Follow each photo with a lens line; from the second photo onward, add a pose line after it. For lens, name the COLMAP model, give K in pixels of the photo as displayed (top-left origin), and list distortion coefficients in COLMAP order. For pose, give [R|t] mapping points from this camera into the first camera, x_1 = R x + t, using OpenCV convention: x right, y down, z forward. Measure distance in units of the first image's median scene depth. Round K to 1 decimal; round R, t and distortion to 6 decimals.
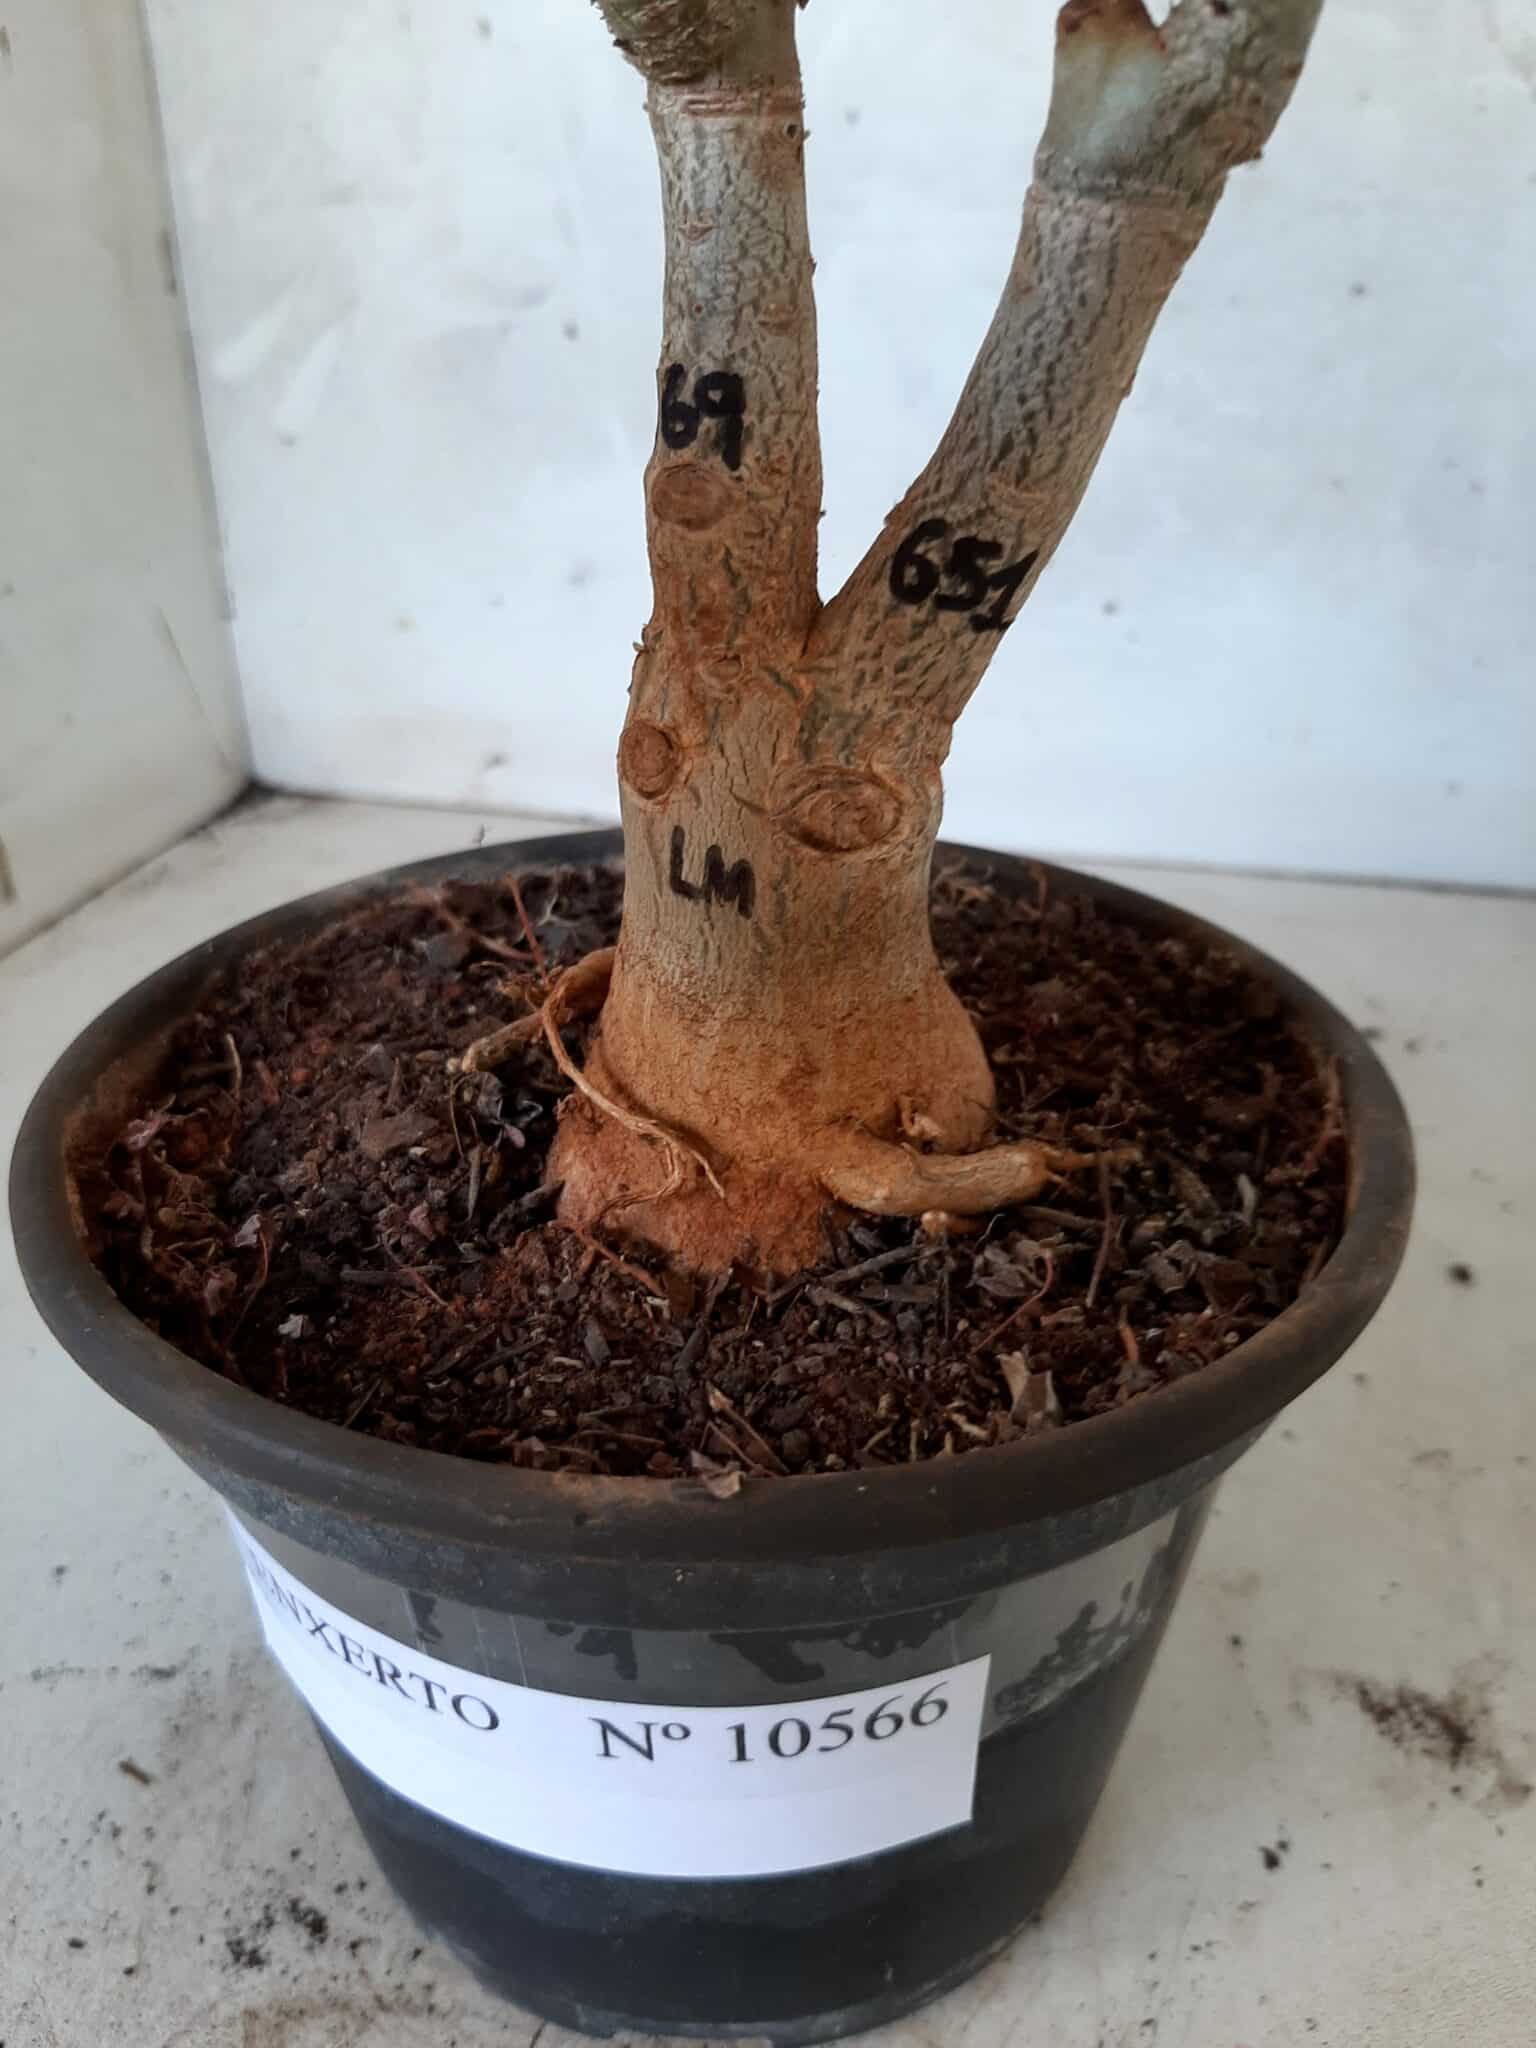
lens RADIAL K [[1668.6, 0, 739.7], [0, 1668.6, 1045.9], [0, 0, 1]] dist [0.055966, -0.192664]
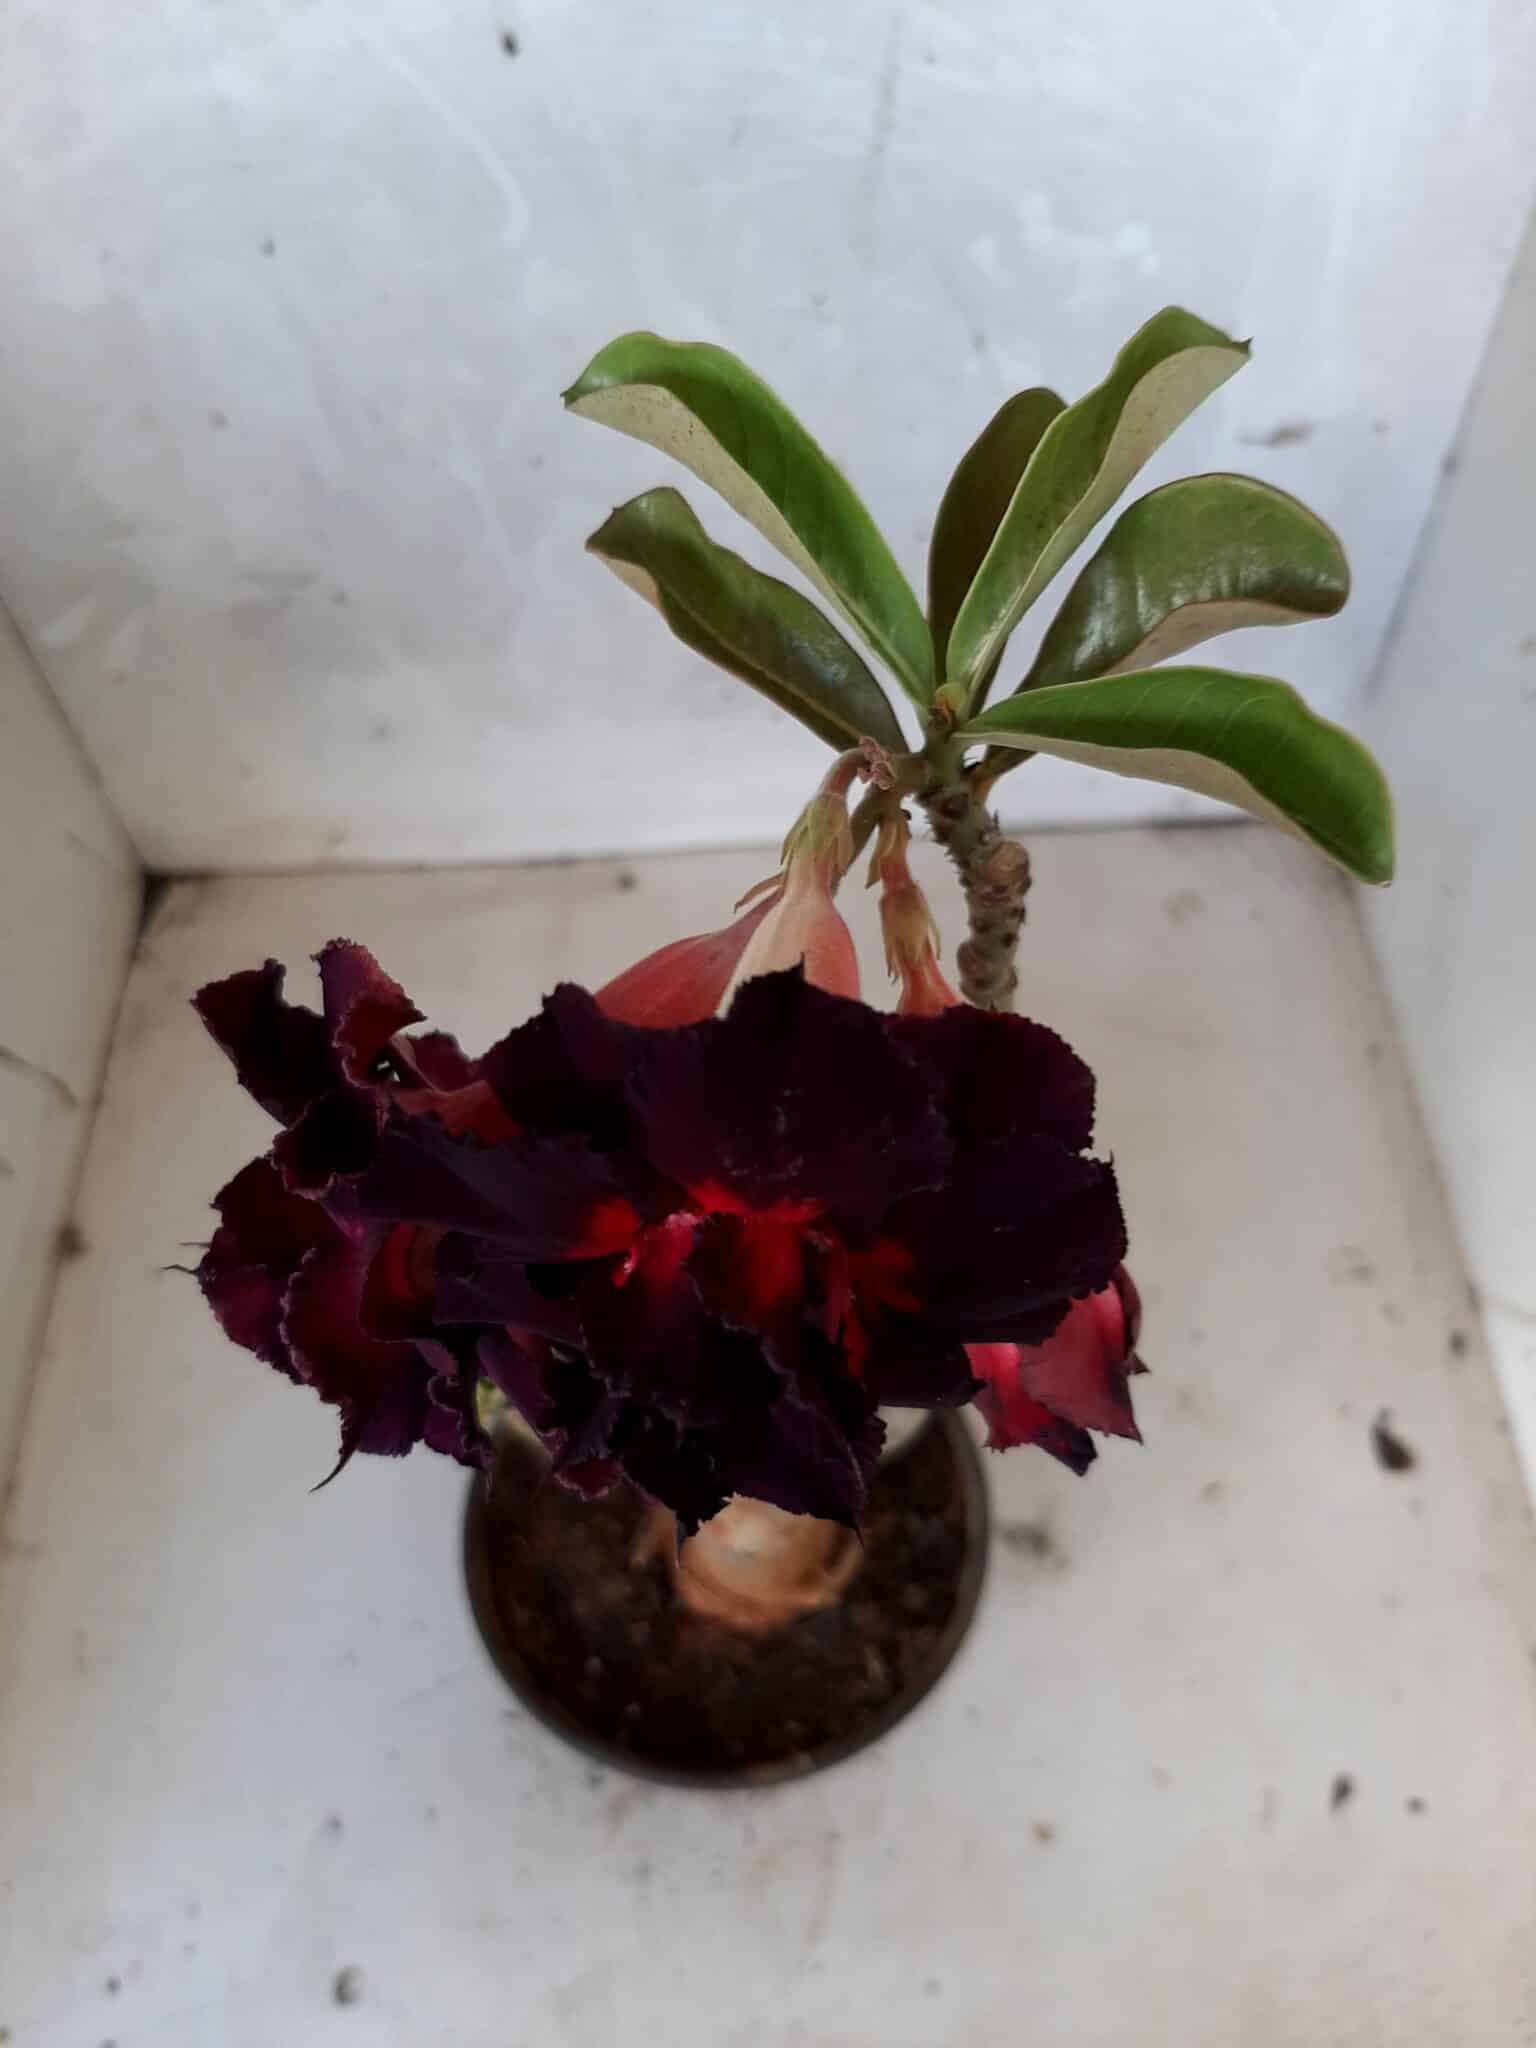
lens RADIAL K [[1668.6, 0, 739.7], [0, 1668.6, 1045.9], [0, 0, 1]] dist [0.055966, -0.192664]
pose [[0.960853, -0.249106, 0.121278, -0.138703], [0.165110, 0.866348, 0.471360, -2.014180], [-0.222487, -0.432883, 0.873563, -1.002587]]
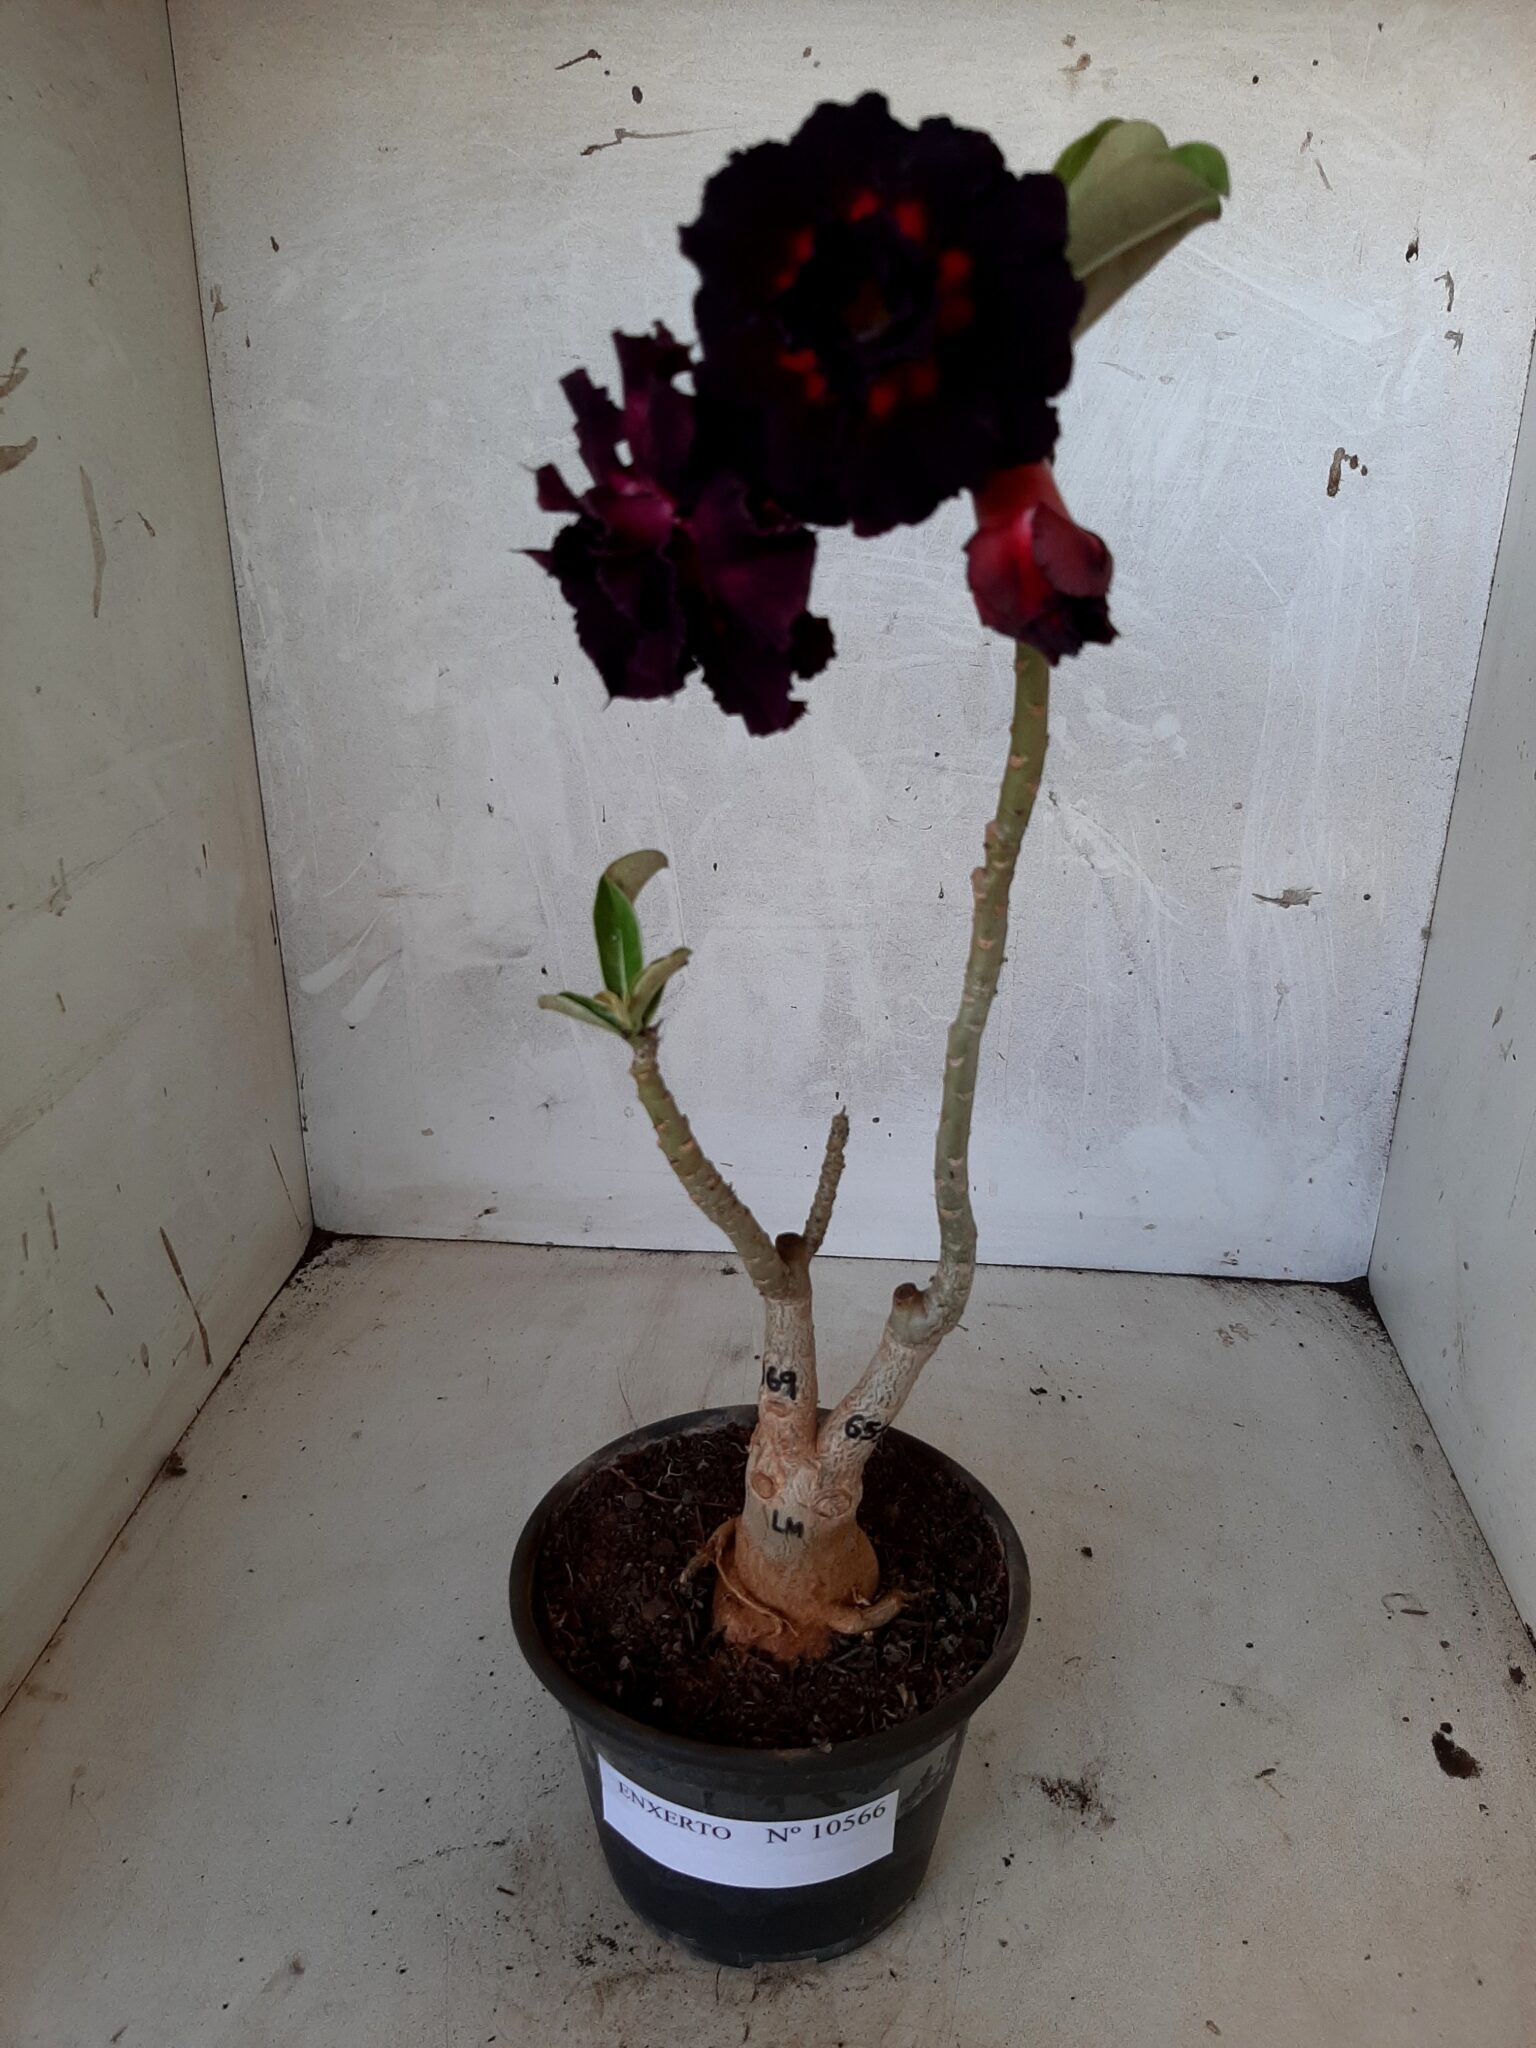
lens RADIAL K [[1642.3, 0, 768.0], [0, 1642.3, 1024.0], [0, 0, 1]] dist [0.053038, -0.143440]
pose [[0.984855, -0.048938, 0.166332, -0.455086], [0.062592, 0.994998, -0.077860, -0.702257], [-0.161690, 0.087092, 0.982991, -1.776113]]
